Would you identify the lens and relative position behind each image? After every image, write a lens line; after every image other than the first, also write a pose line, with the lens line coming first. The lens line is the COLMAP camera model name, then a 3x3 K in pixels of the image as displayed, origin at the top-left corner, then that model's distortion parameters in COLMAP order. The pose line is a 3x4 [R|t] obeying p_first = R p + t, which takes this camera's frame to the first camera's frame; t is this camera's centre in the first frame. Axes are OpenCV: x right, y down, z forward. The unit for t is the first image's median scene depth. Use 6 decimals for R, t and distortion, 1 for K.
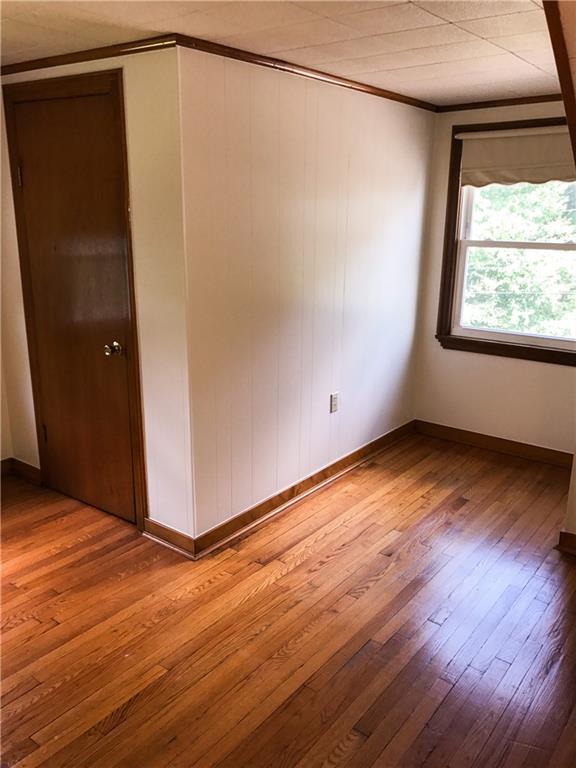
lens RADIAL K [[633.8, 0, 286.2], [0, 633.8, 382.6], [0, 0, 1]] dist [0.037084, -0.040482]
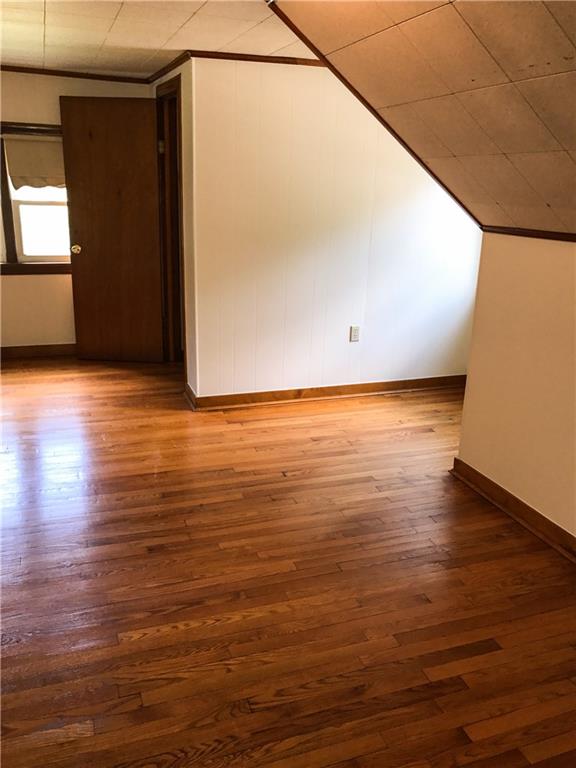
lens RADIAL K [[633.8, 0, 288.6], [0, 633.8, 380.2], [0, 0, 1]] dist [0.037084, -0.040482]
pose [[0.842872, 0.179124, -0.507427, 0.725841], [-0.165038, 0.983577, 0.073067, 0.061988], [0.512181, 0.022159, 0.858591, -0.136670]]
